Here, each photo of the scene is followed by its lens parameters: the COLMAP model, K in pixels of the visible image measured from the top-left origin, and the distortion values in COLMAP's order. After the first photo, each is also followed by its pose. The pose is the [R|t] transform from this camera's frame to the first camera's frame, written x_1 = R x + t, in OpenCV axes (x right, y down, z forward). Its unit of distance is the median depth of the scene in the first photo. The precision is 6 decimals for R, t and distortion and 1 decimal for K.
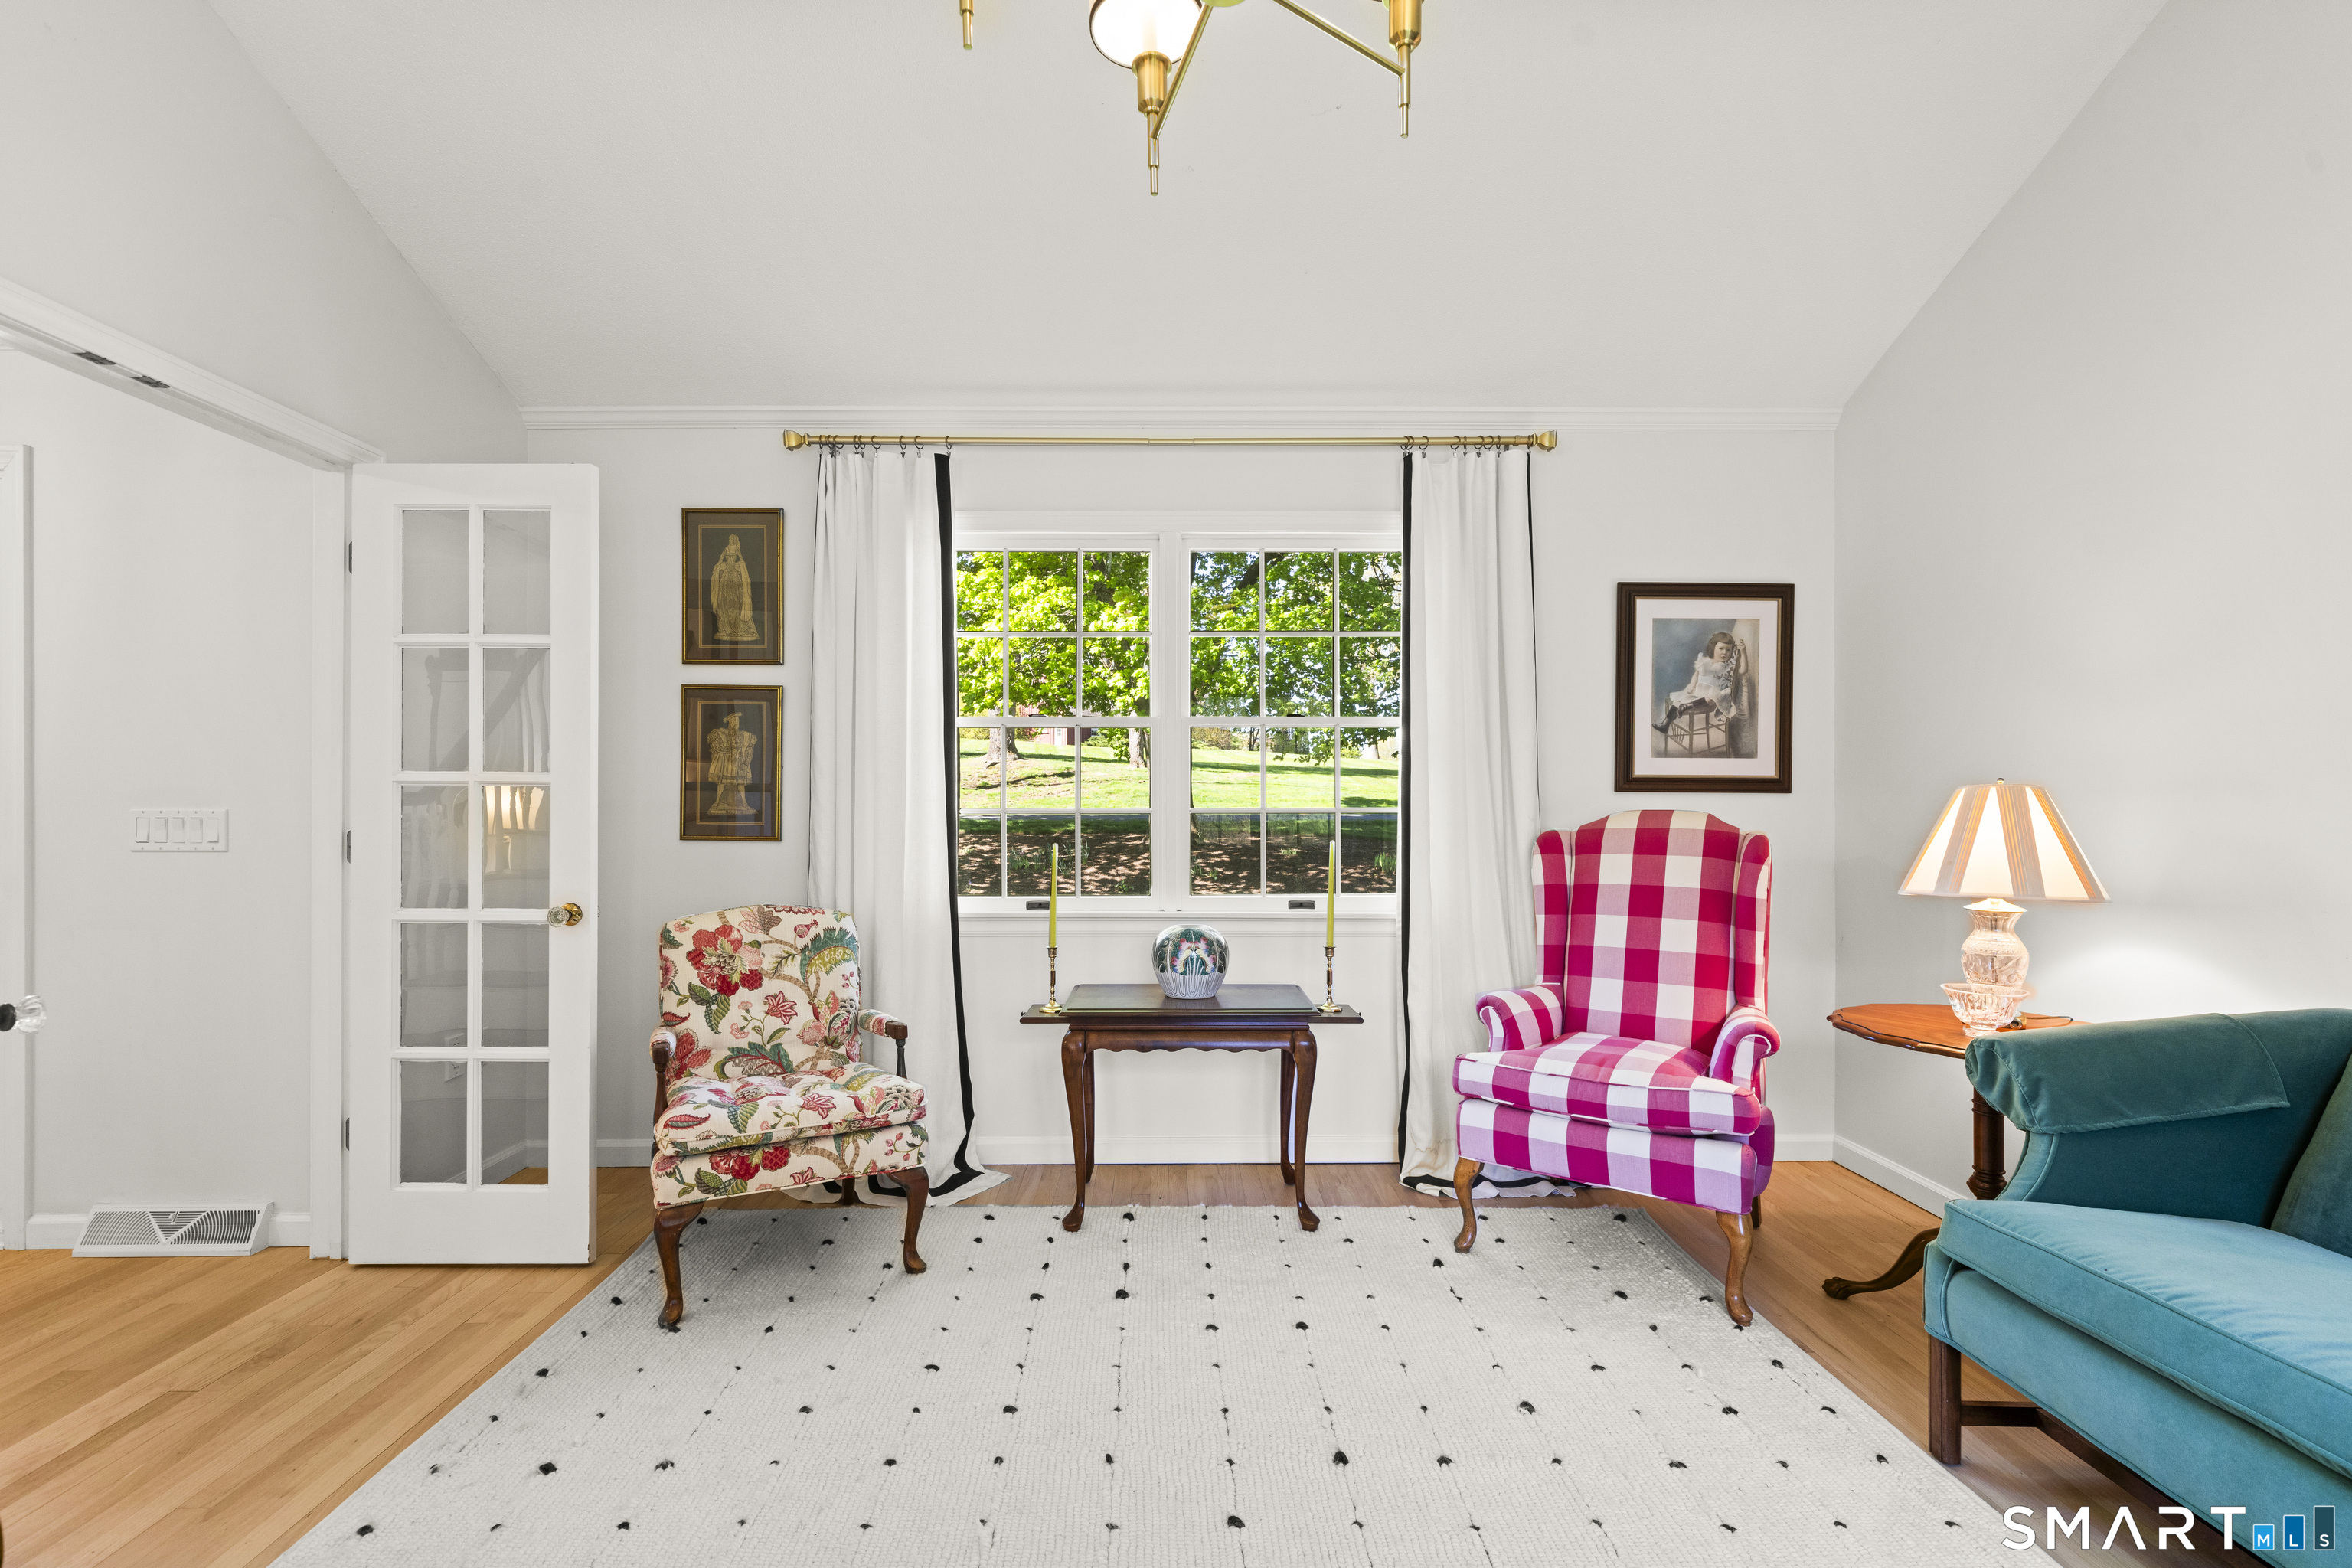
lens RADIAL K [[1053.1, 0, 1177.3], [0, 1053.1, 799.8], [0, 0, 1]] dist [-0.002454, 0.001000]
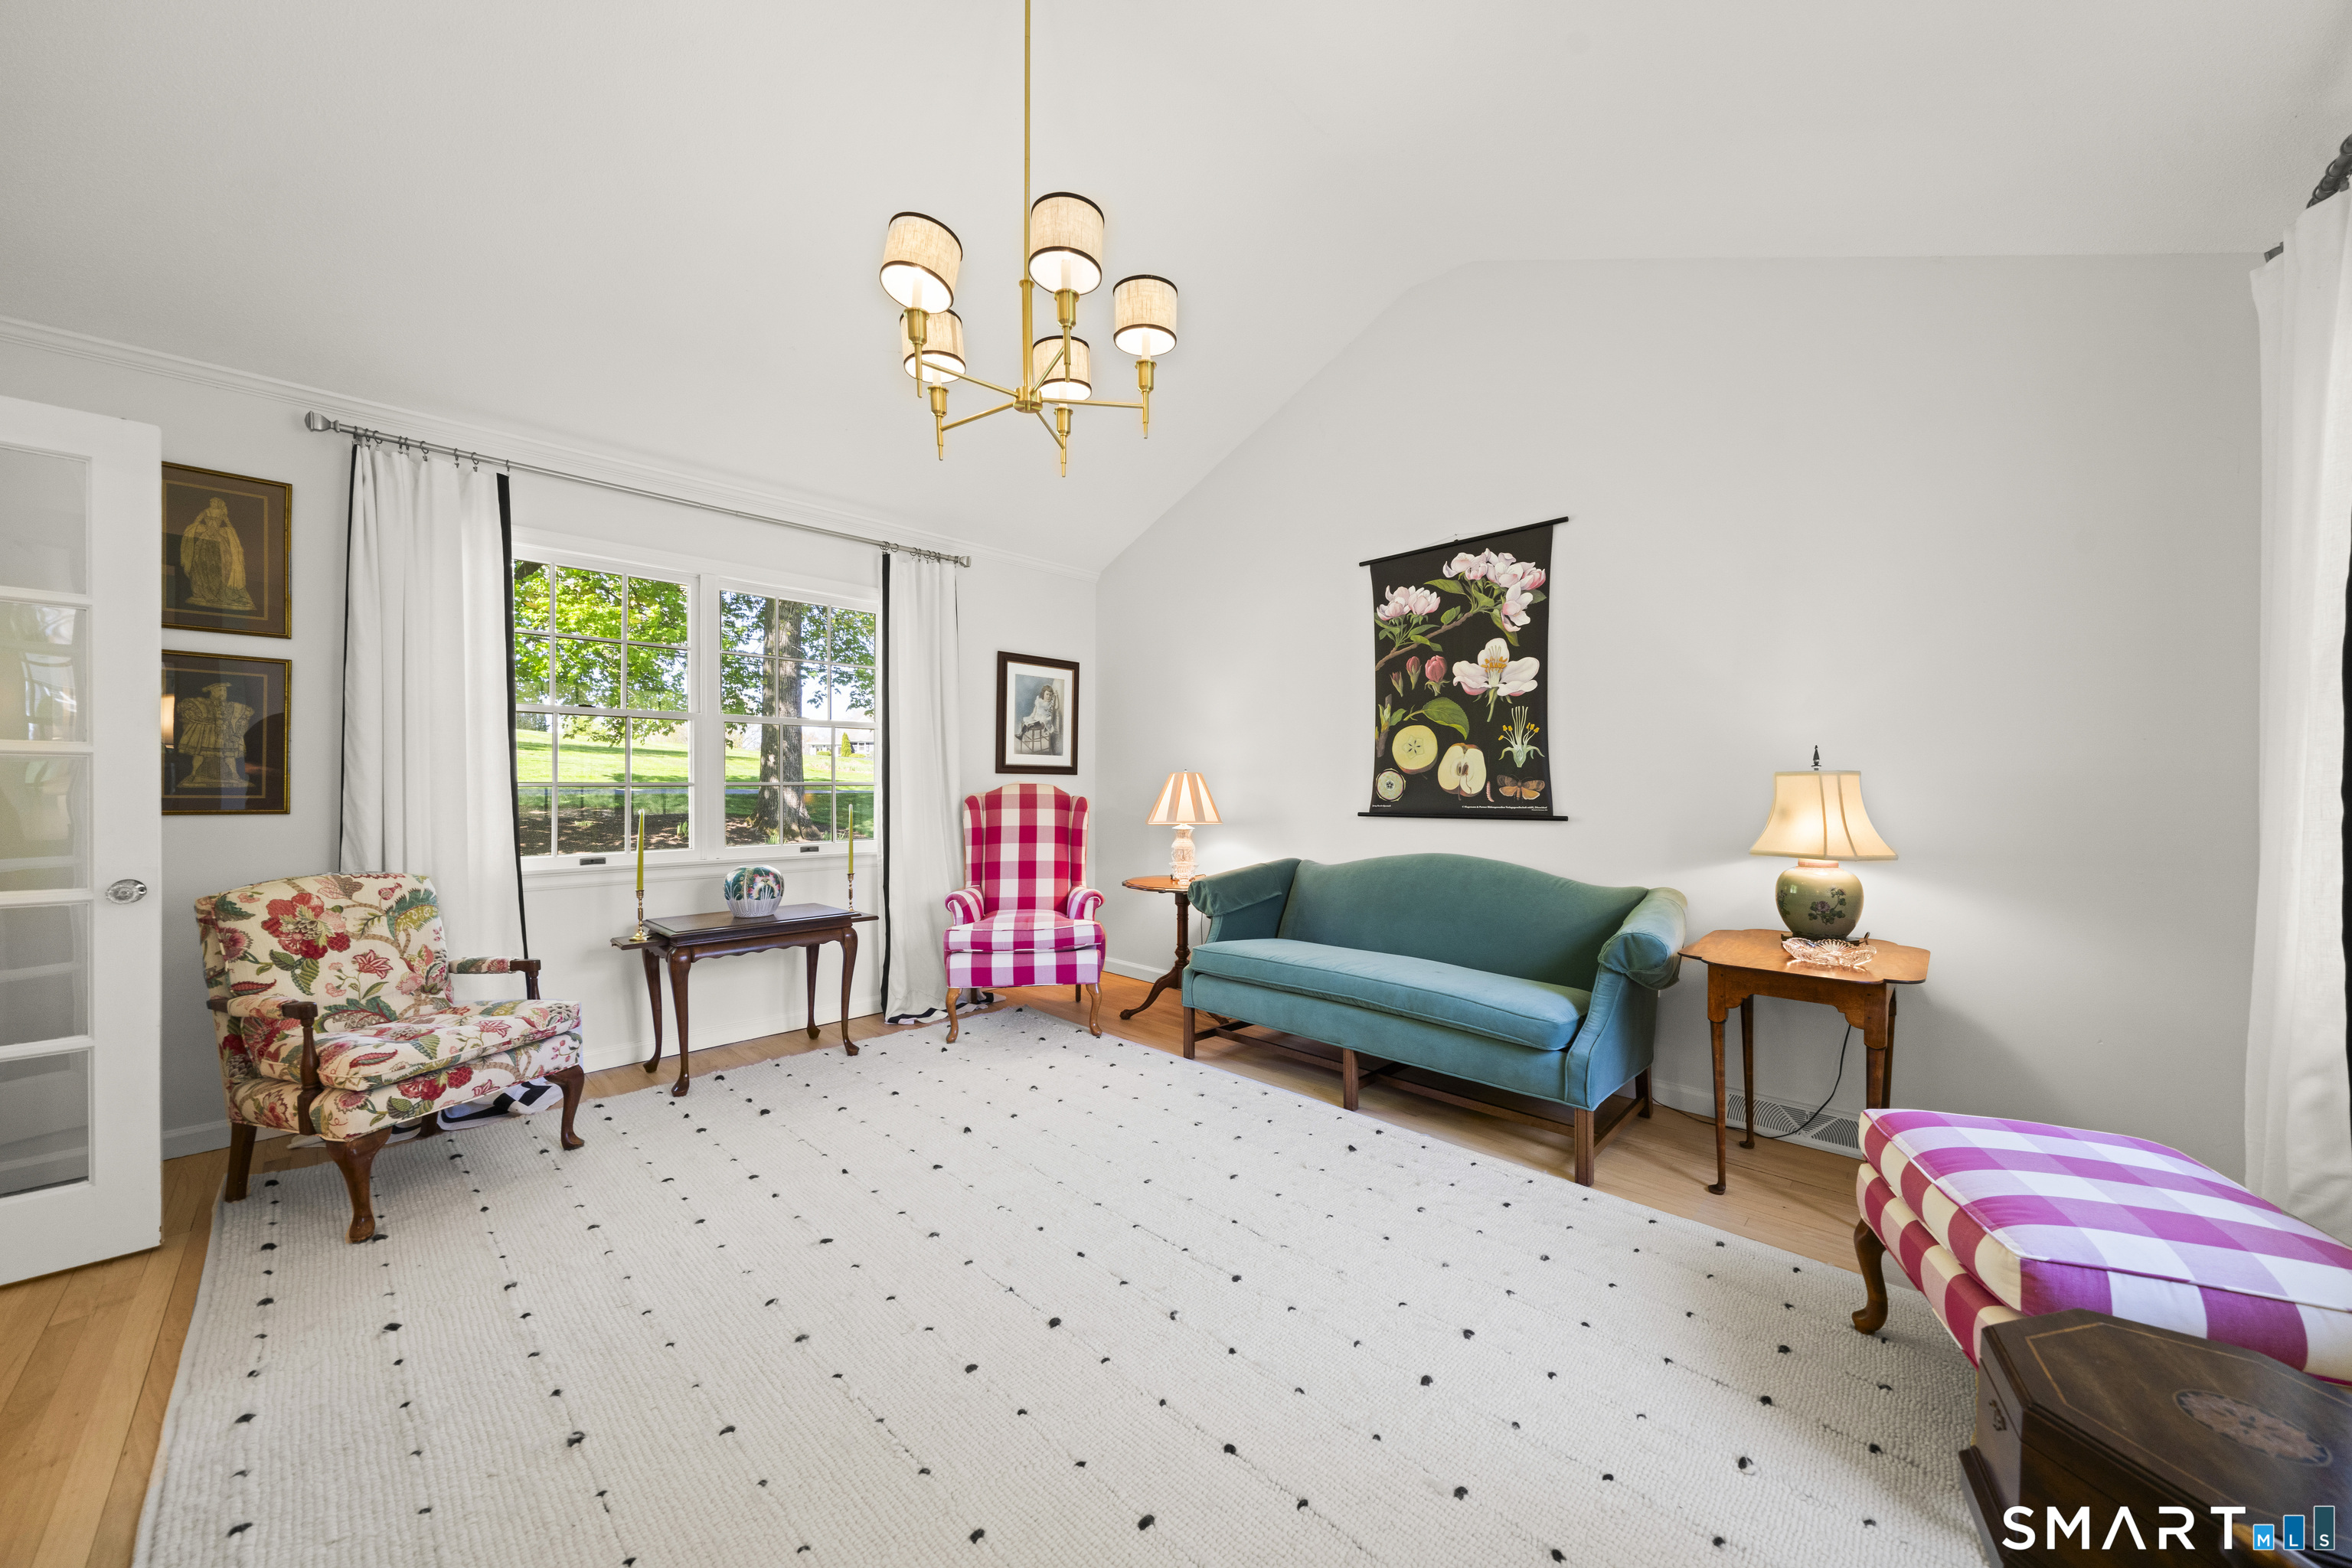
lens RADIAL K [[833.5, 0, 1167.1], [0, 833.5, 787.4], [0, 0, 1]] dist [-0.002842, 0.000028]
pose [[0.710047, -0.001686, 0.704152, -0.389441], [-0.006085, 0.999945, 0.008530, 0.002207], [-0.704128, -0.010341, 0.709998, -0.179767]]
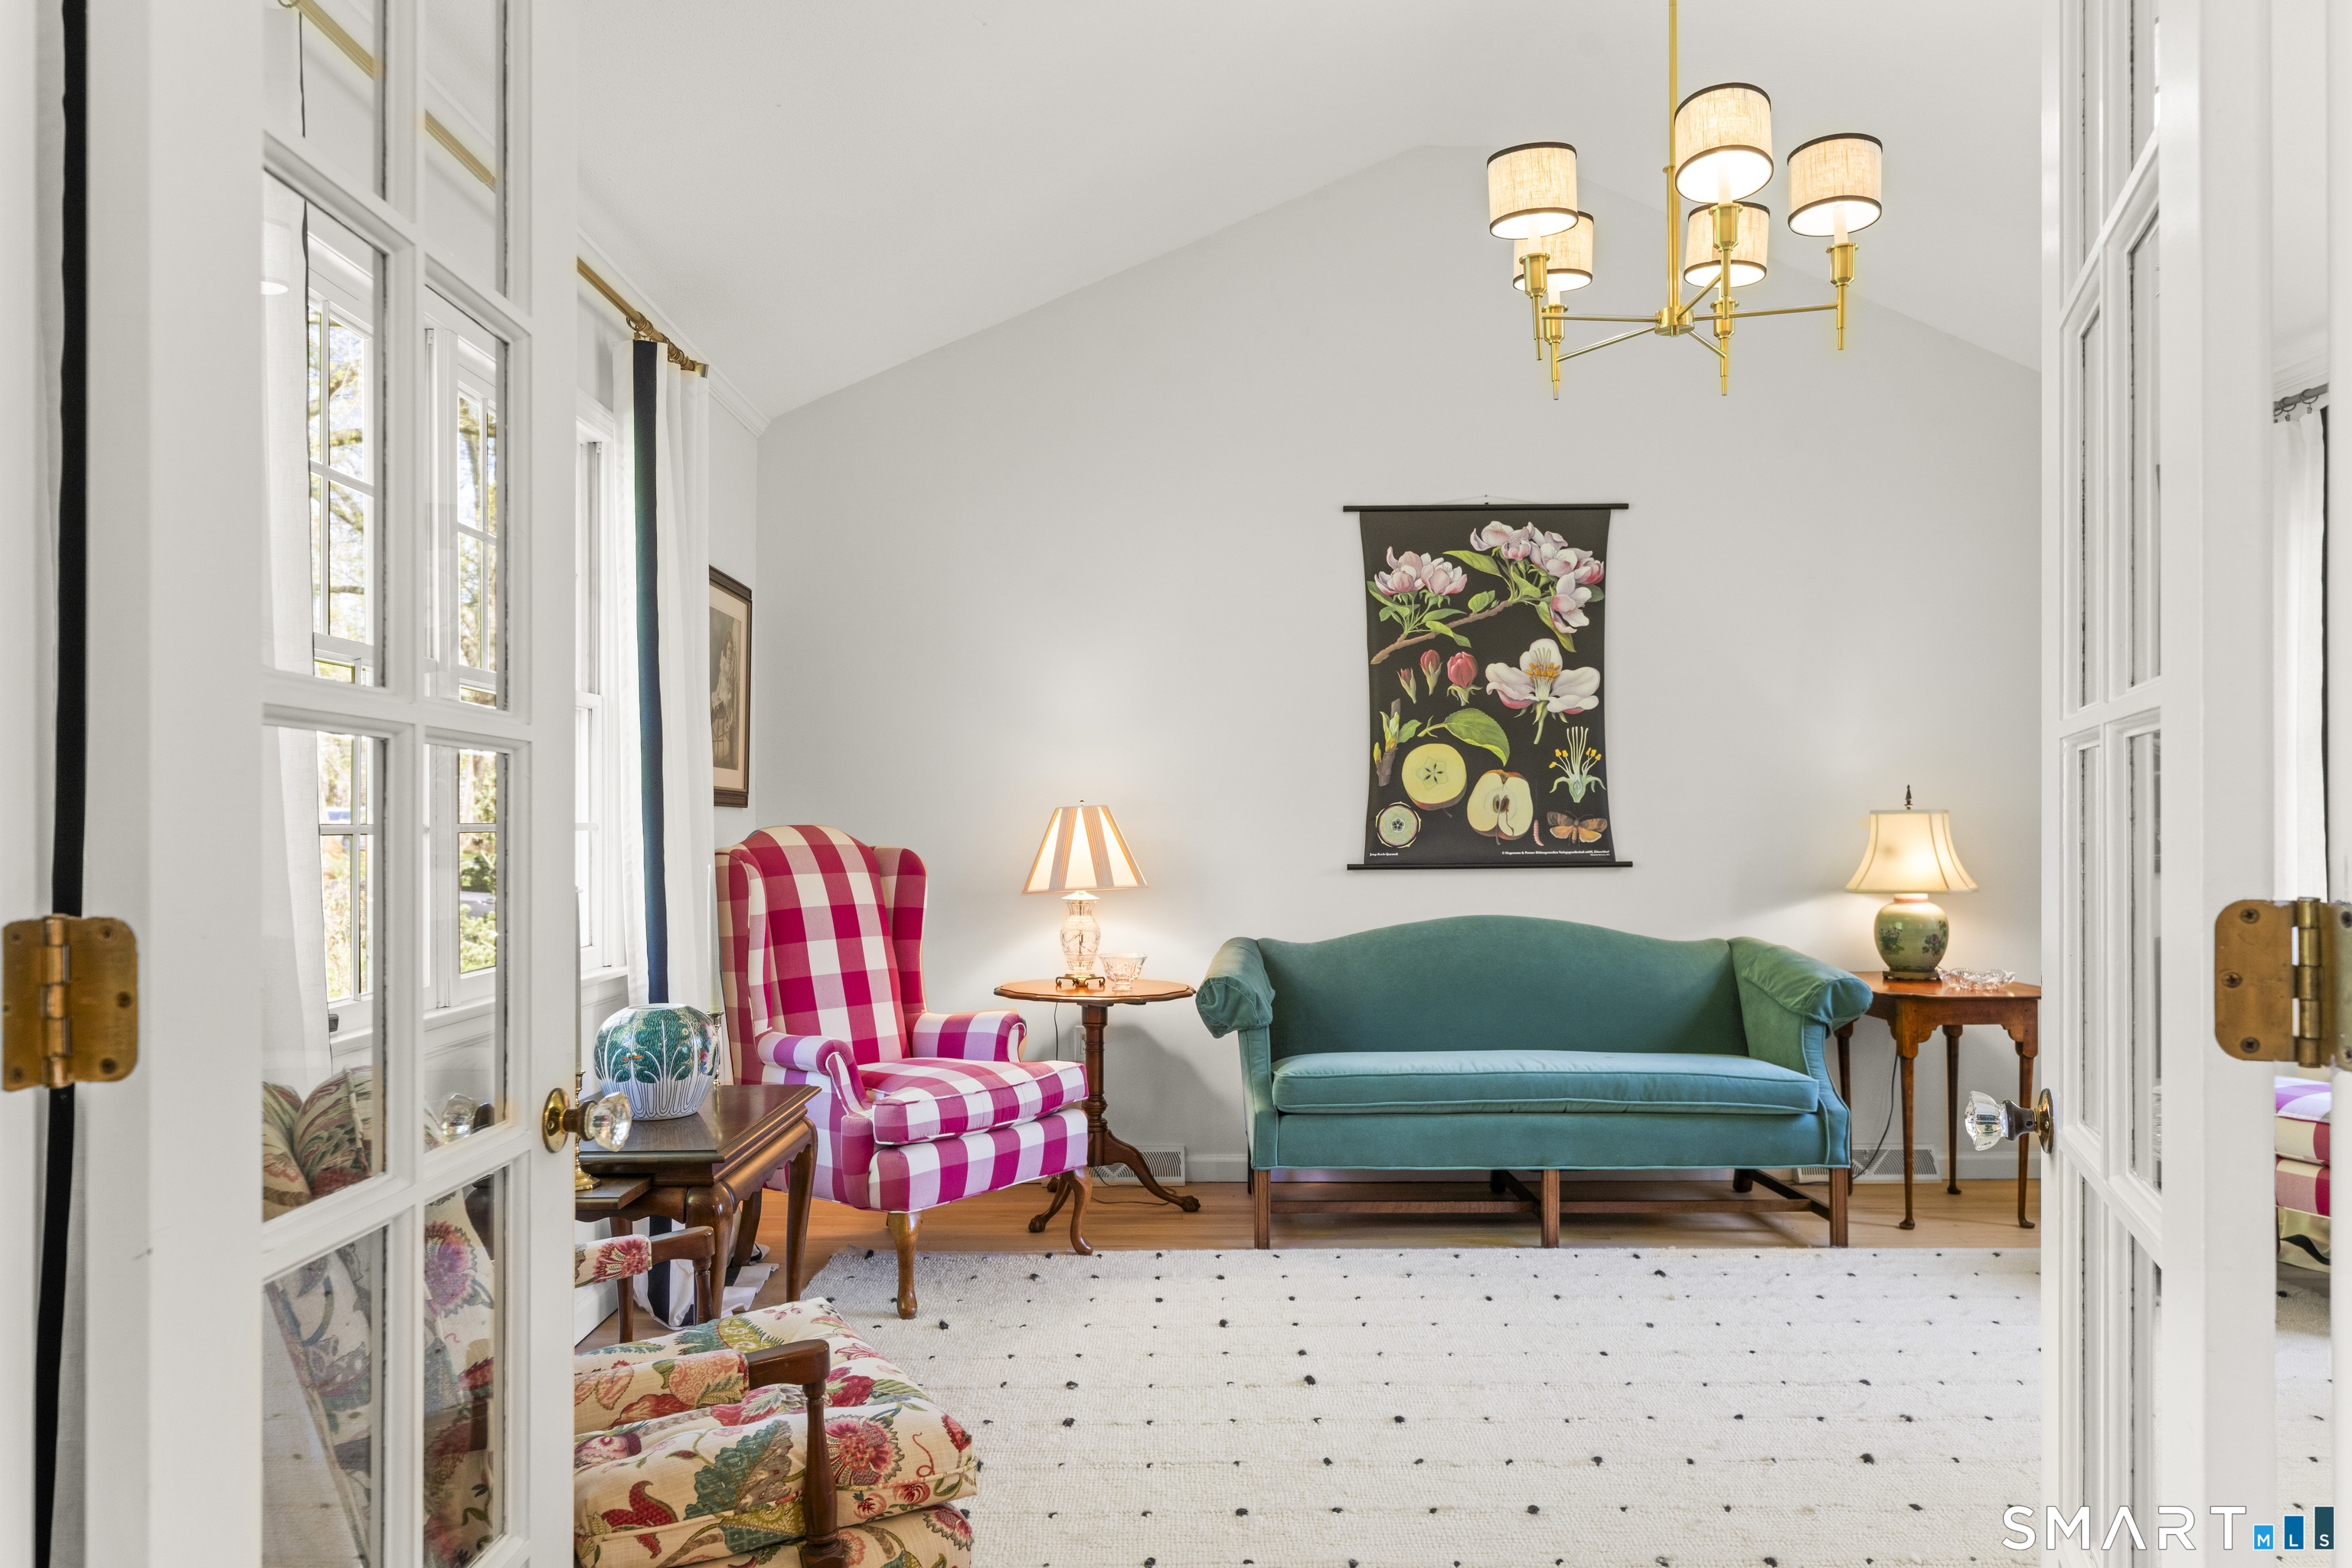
lens RADIAL K [[1590.2, 0, 1158.5], [0, 1590.2, 827.7], [0, 0, 1]] dist [0.001759, -0.000166]
pose [[0.006178, -0.000777, 0.999981, -0.980737], [-0.003867, 0.999992, 0.000801, 0.009682], [-0.999973, -0.003872, 0.006175, 0.708862]]
